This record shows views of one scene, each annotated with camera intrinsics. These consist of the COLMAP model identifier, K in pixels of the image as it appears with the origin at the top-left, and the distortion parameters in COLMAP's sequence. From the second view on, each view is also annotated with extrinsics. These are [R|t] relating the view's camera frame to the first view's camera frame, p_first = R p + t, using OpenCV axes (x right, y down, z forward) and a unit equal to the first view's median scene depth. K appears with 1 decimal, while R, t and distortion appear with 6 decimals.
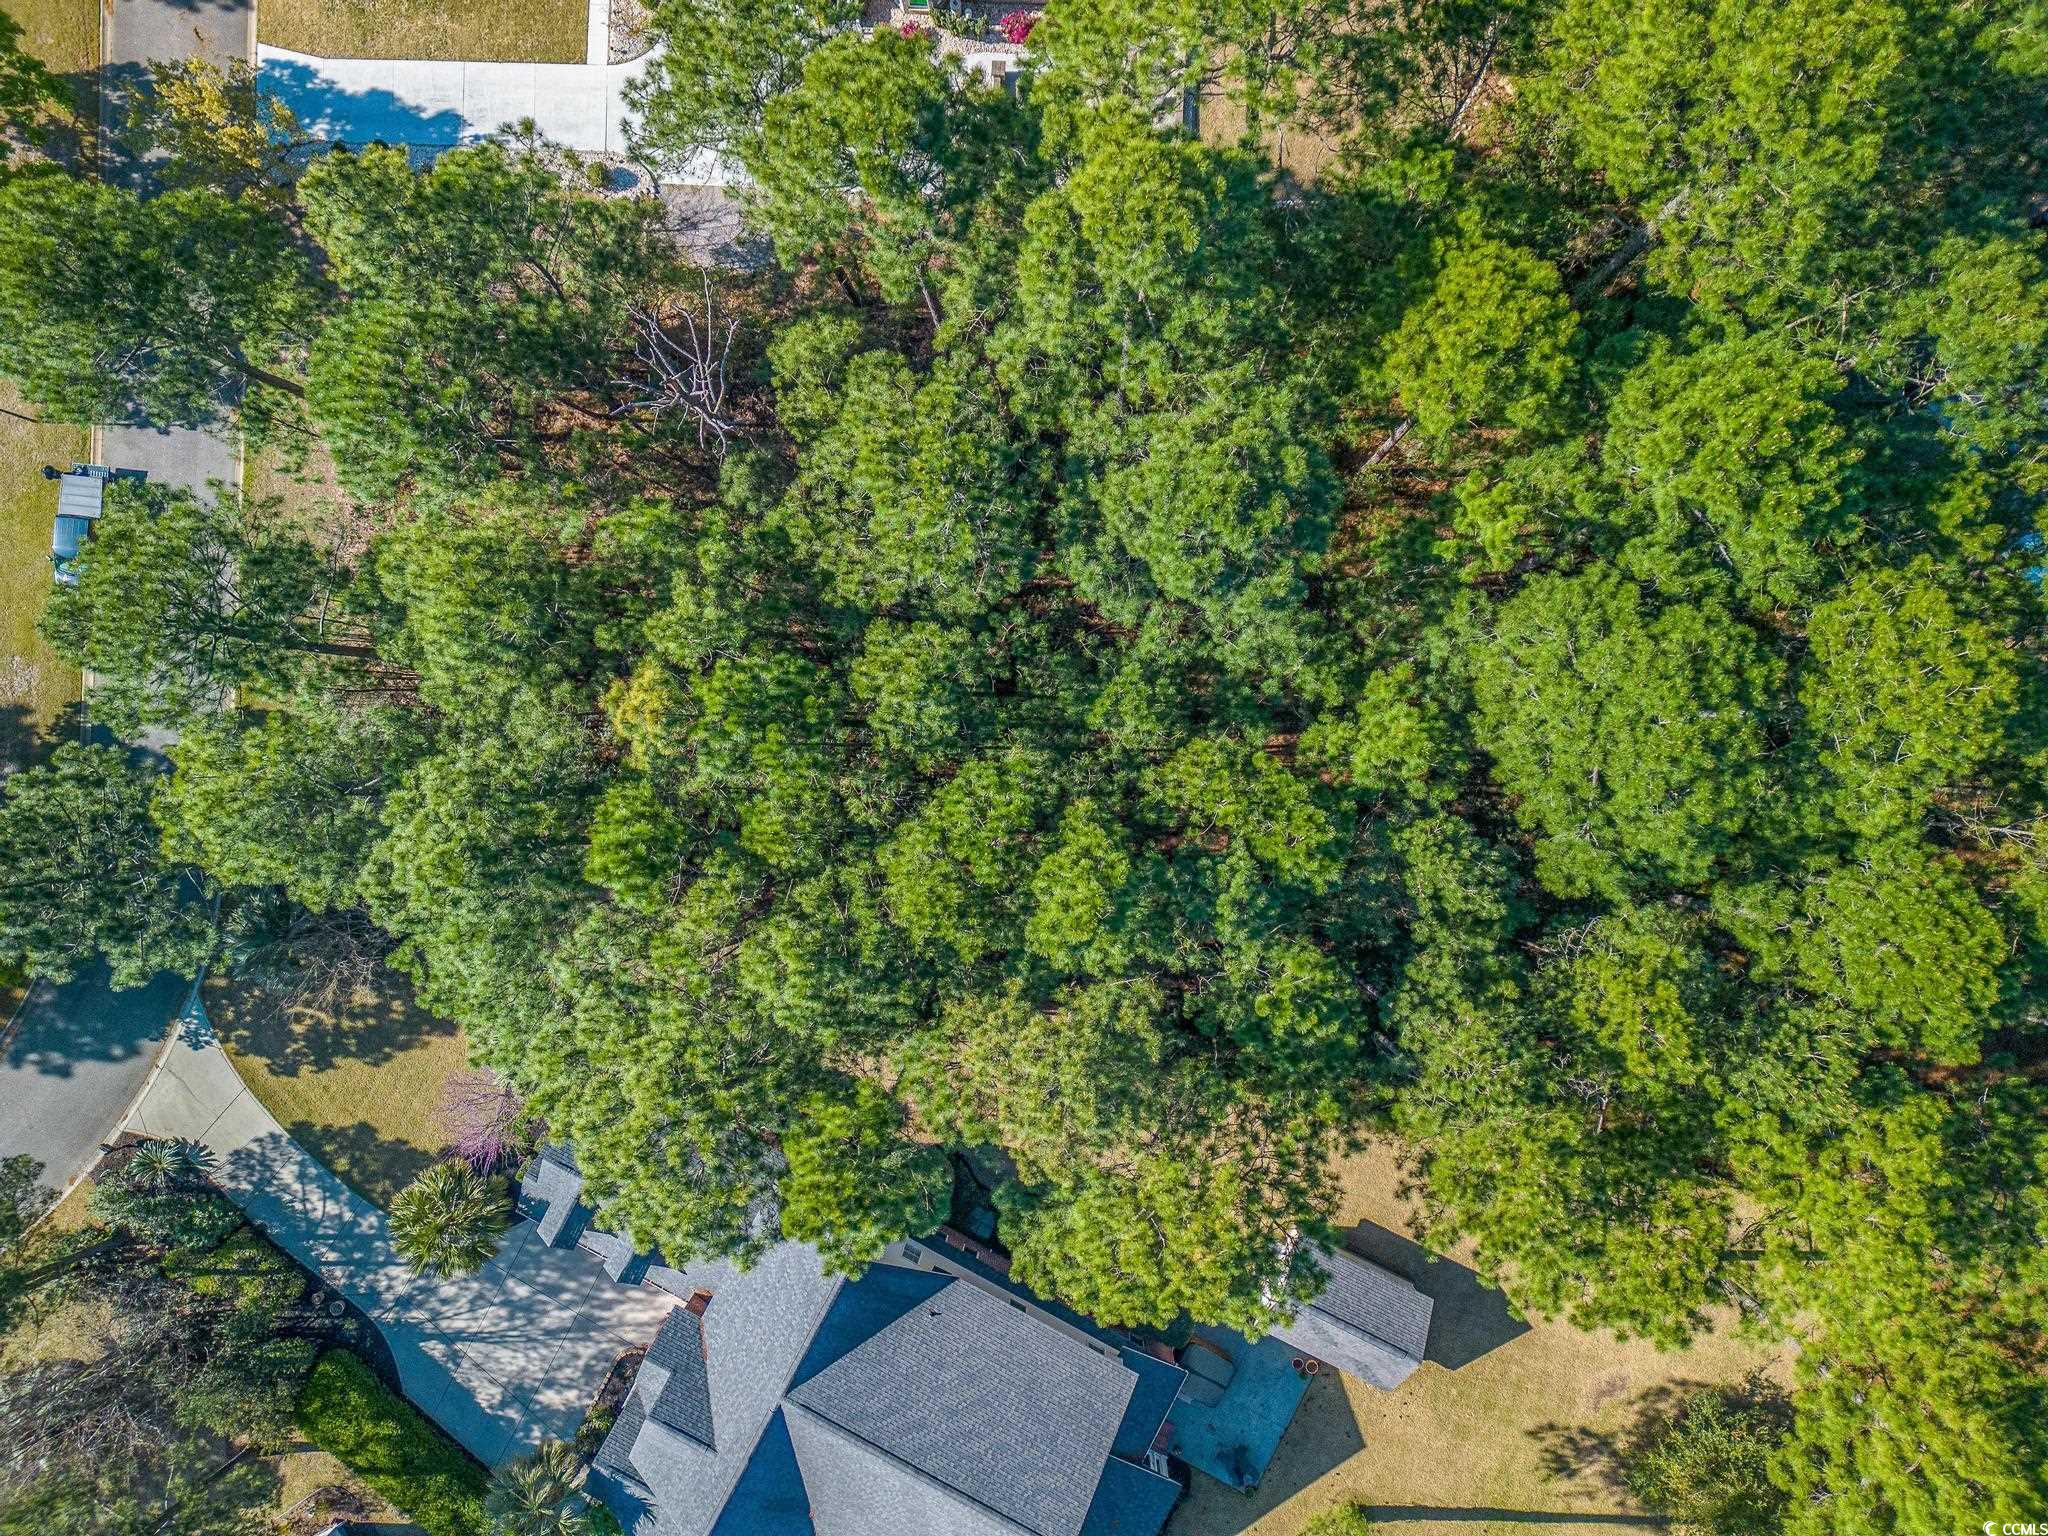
lens RADIAL K [[1423.8, 0, 1029.2], [0, 1423.8, 776.0], [0, 0, 1]] dist [0.055421, -0.045254]
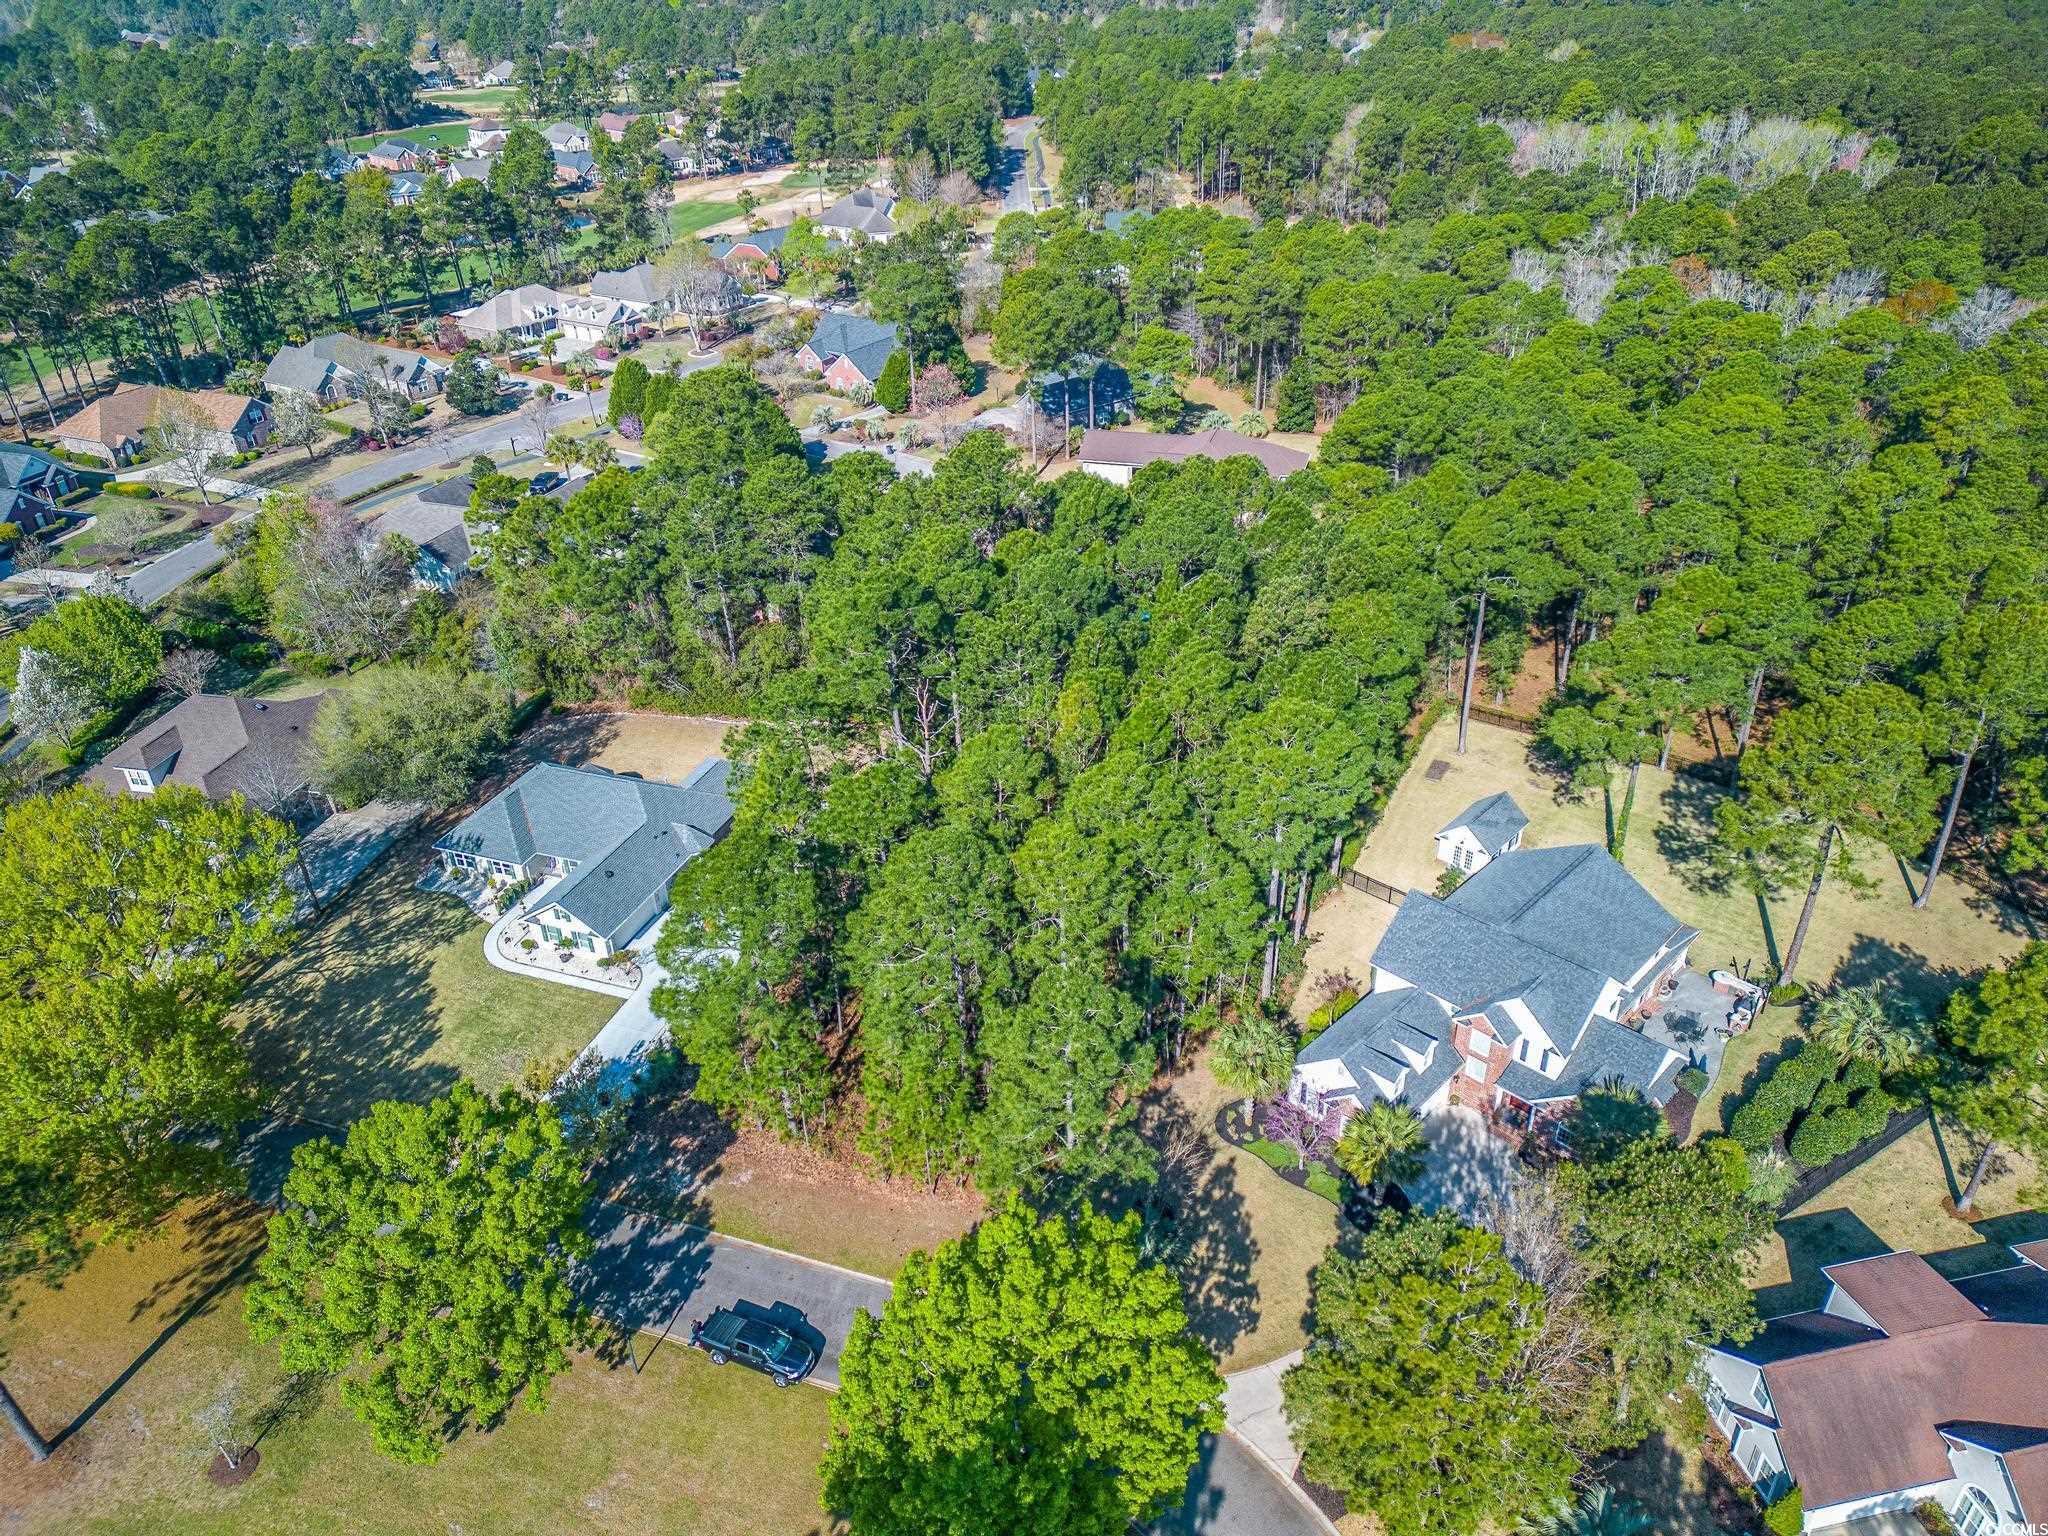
lens RADIAL K [[1423.8, 0, 1041.0], [0, 1423.8, 783.8], [0, 0, 1]] dist [0.055421, -0.045254]
pose [[0.286777, -0.464974, 0.837591, -1.949798], [0.957658, 0.115857, -0.263570, 0.435119], [0.025512, 0.877711, 0.478511, 0.119818]]
